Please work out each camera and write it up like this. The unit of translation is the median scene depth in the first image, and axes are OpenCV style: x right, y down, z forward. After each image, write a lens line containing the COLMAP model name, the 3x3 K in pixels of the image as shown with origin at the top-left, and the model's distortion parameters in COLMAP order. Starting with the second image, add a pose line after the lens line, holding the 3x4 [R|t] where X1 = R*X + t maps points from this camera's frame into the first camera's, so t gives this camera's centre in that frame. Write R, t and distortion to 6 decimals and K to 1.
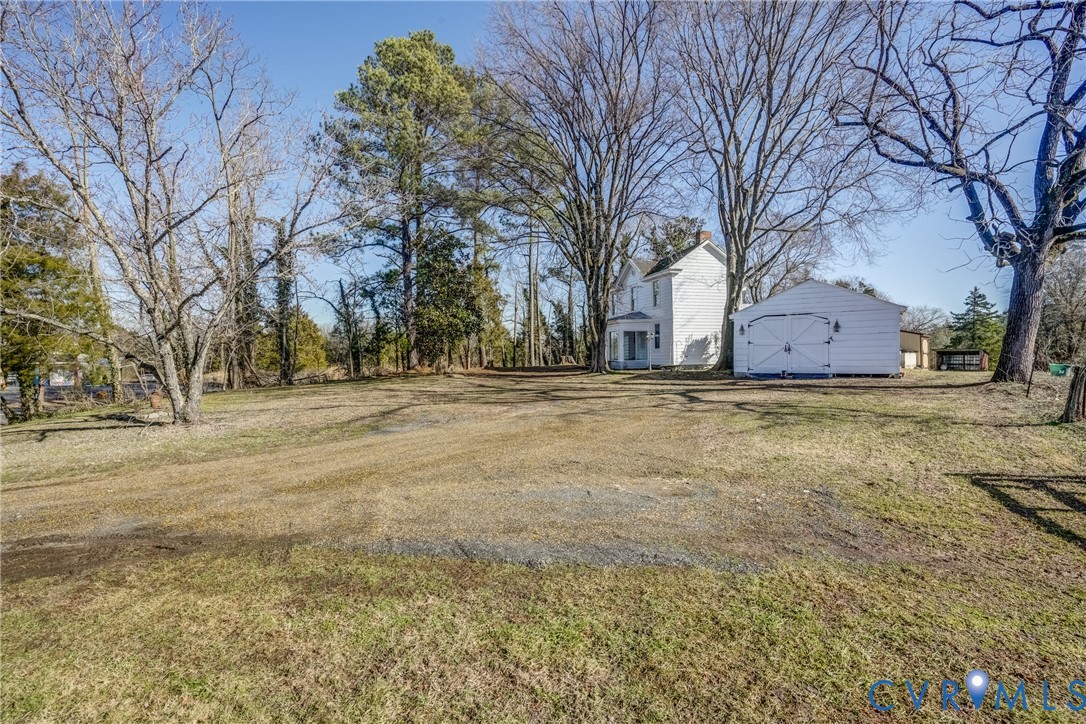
lens RADIAL K [[497.2, 0, 545.7], [0, 497.2, 359.9], [0, 0, 1]] dist [-0.035120, 0.000805]
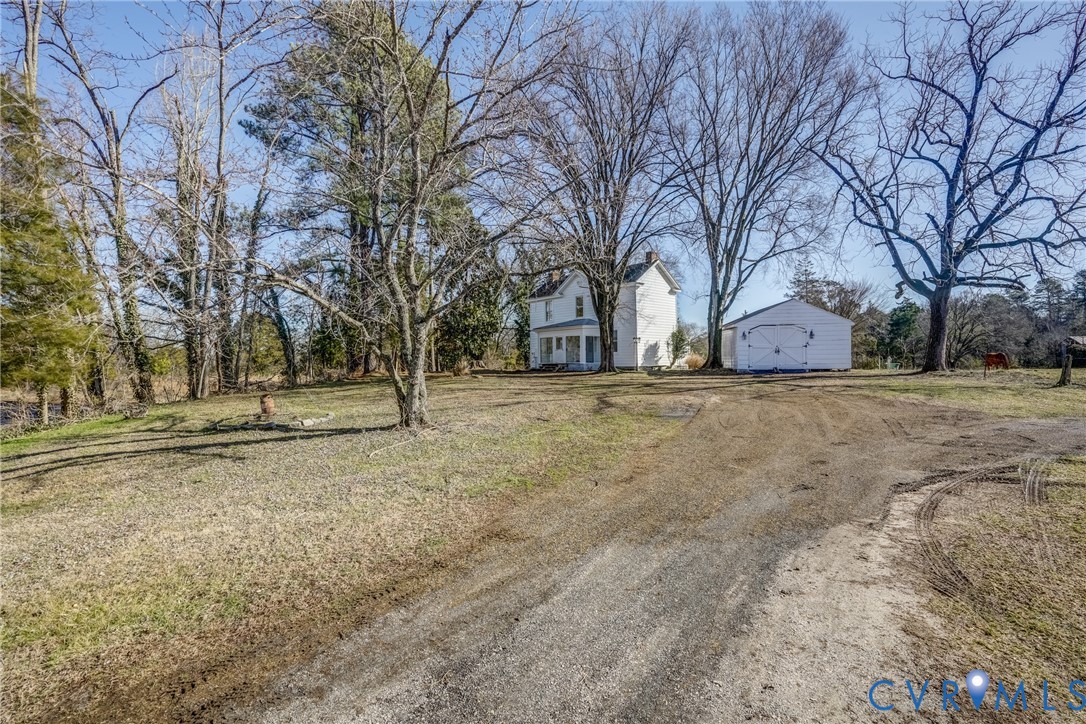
lens RADIAL K [[497.2, 0, 545.7], [0, 497.2, 359.9], [0, 0, 1]] dist [-0.035120, 0.000805]
pose [[0.863330, -0.002492, 0.504633, -0.695327], [0.012583, 0.999783, -0.016591, 0.015388], [-0.504482, 0.020673, 0.863174, 0.177599]]
